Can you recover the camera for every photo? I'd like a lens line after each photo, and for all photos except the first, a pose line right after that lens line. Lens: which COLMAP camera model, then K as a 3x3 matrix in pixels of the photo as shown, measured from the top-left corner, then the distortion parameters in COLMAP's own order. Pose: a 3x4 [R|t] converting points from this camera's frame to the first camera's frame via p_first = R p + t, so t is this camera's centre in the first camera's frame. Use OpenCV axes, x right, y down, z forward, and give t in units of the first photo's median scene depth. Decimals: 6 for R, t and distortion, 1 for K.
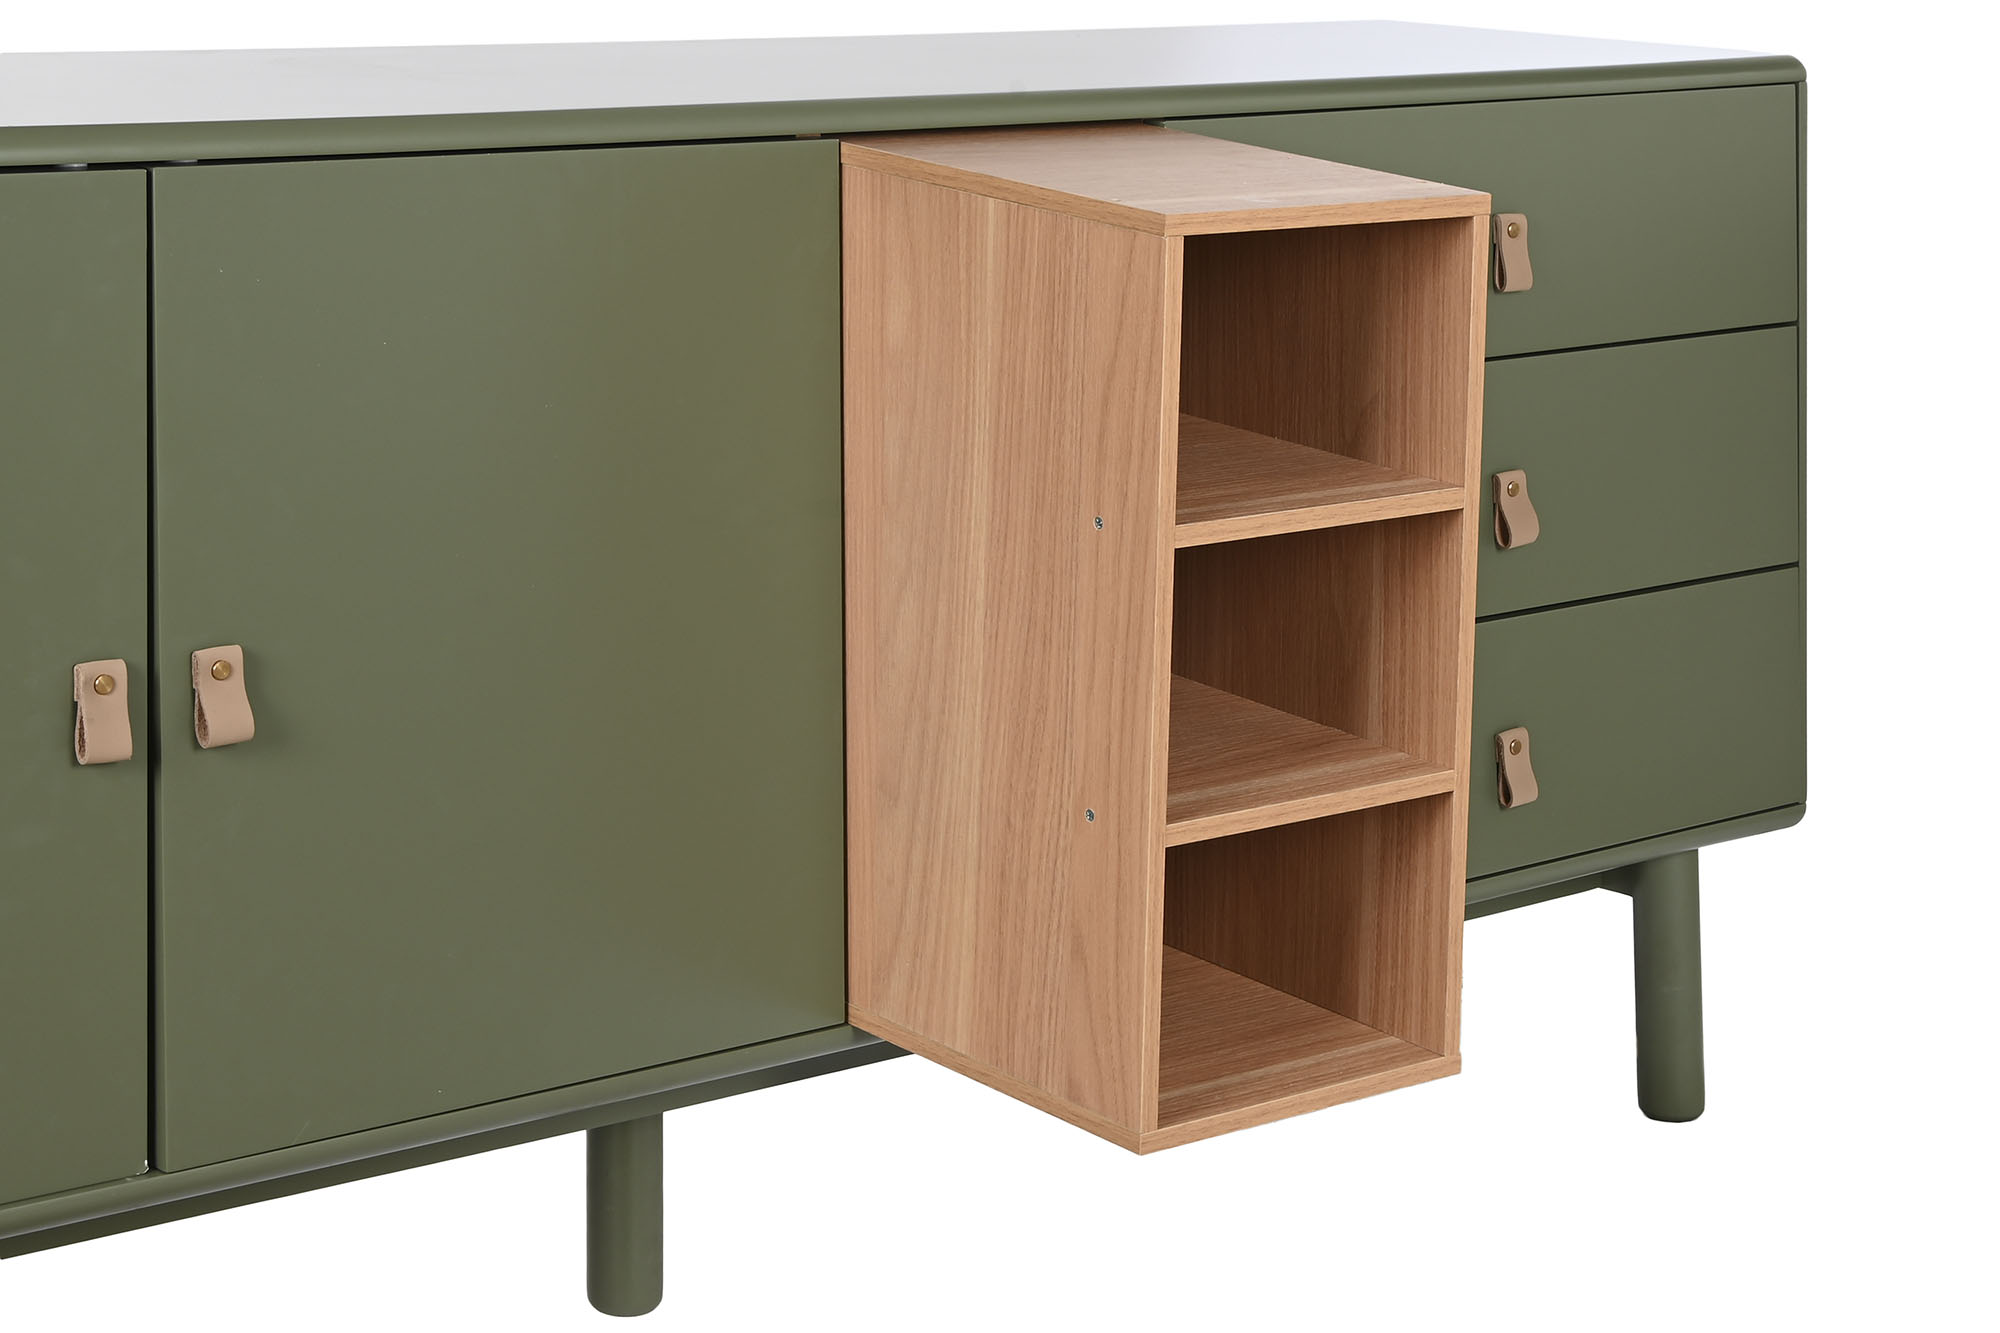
lens RADIAL K [[4382.4, 0, 1000.0], [0, 4382.4, 666.5], [0, 0, 1]] dist [0.527401, 0.405070]
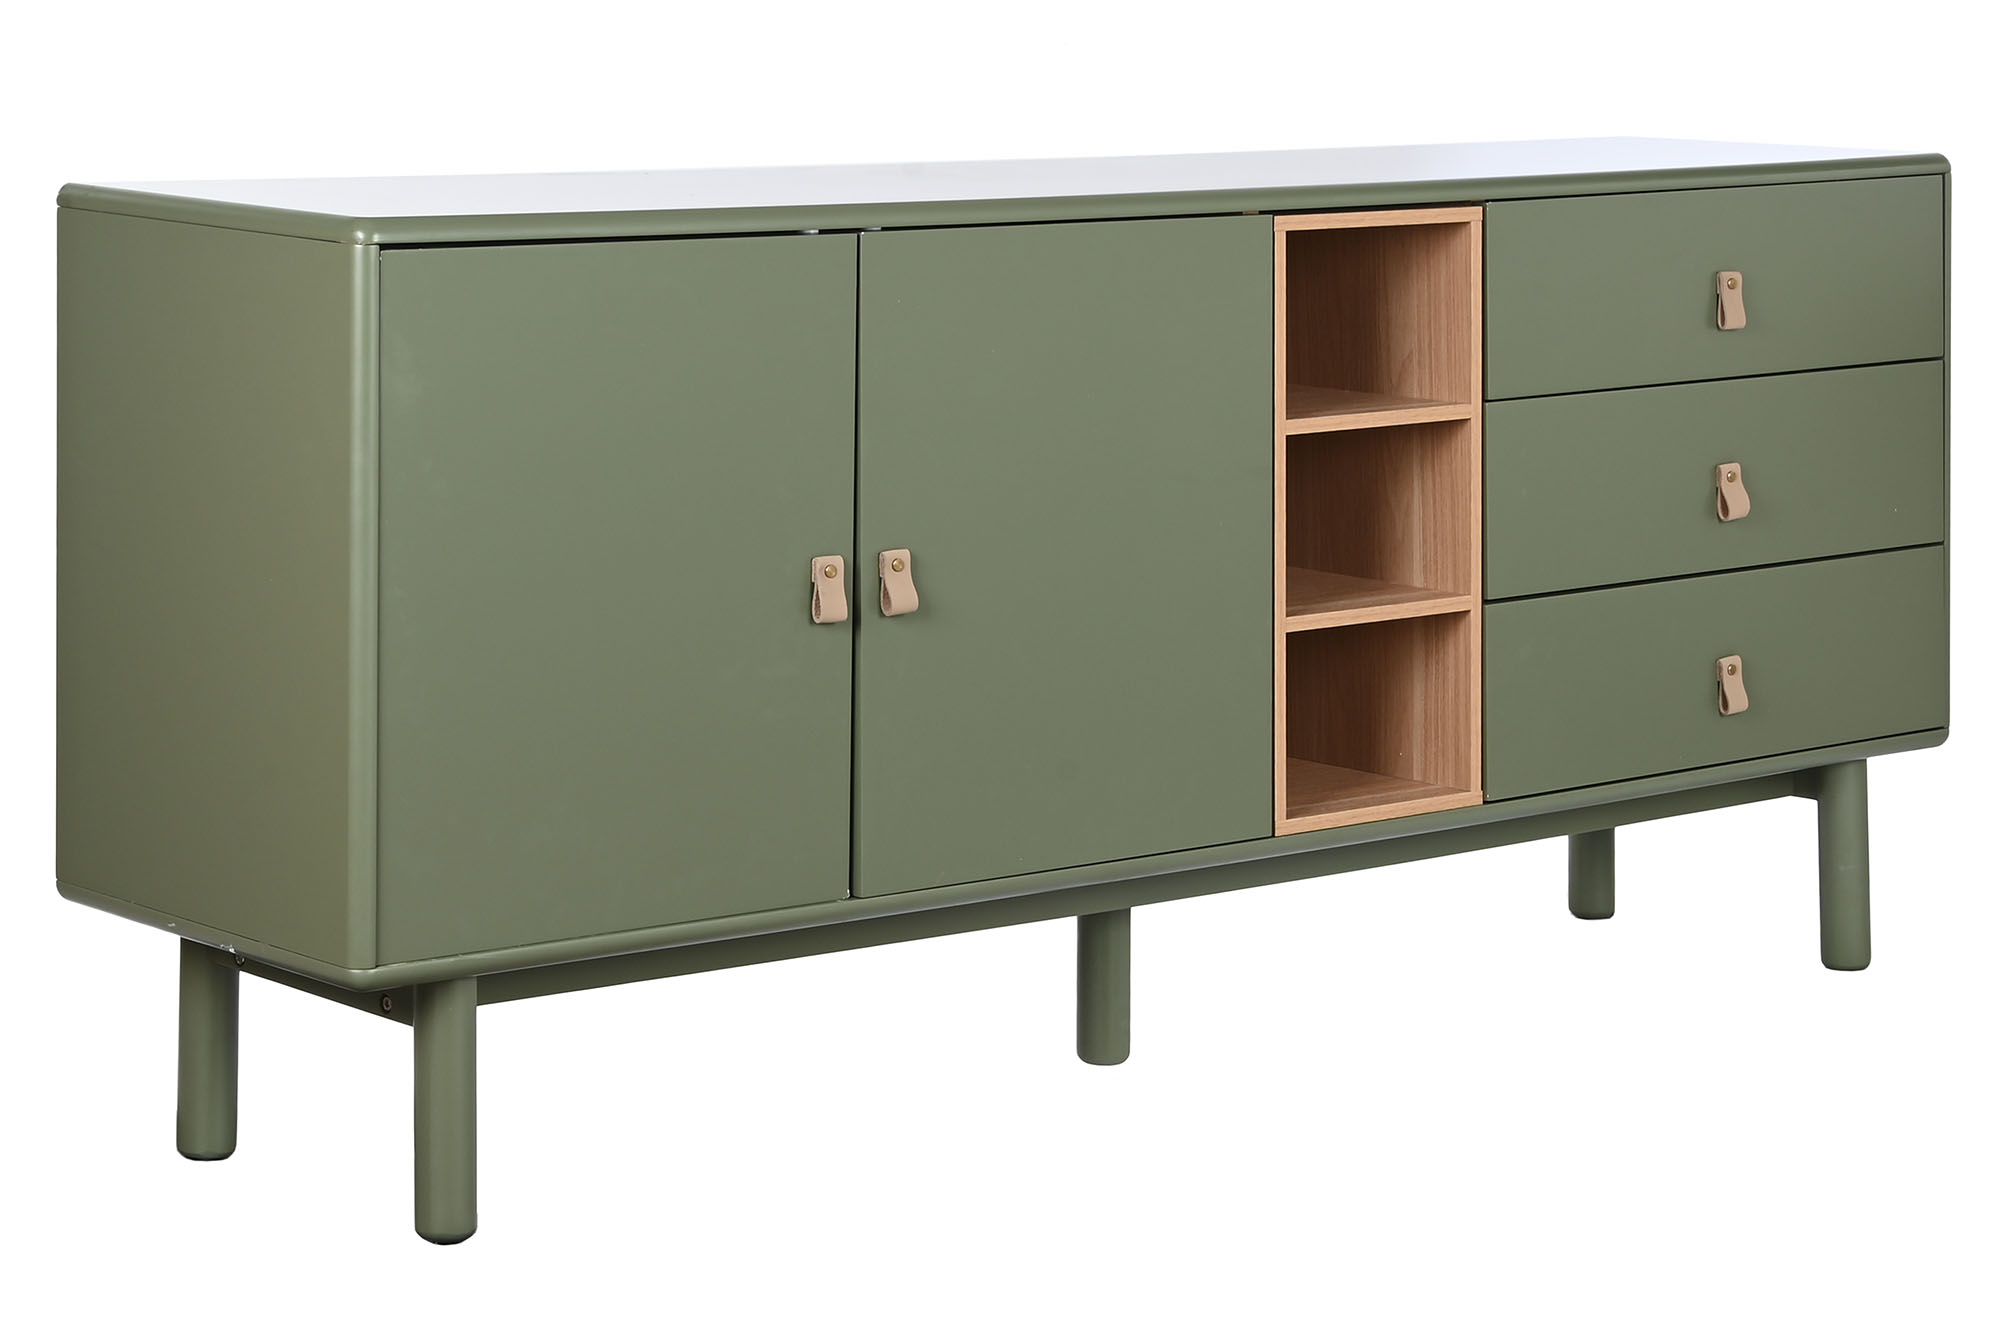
lens RADIAL K [[4468.7, 0, 1257.2], [0, 4468.7, 663.7], [0, 0, 1]] dist [1.128344, 0.051526]
pose [[0.999584, 0.000057, 0.028844, -0.068825], [0.000655, 0.999695, -0.024668, 0.051451], [-0.028837, 0.024677, 0.999279, -0.380234]]
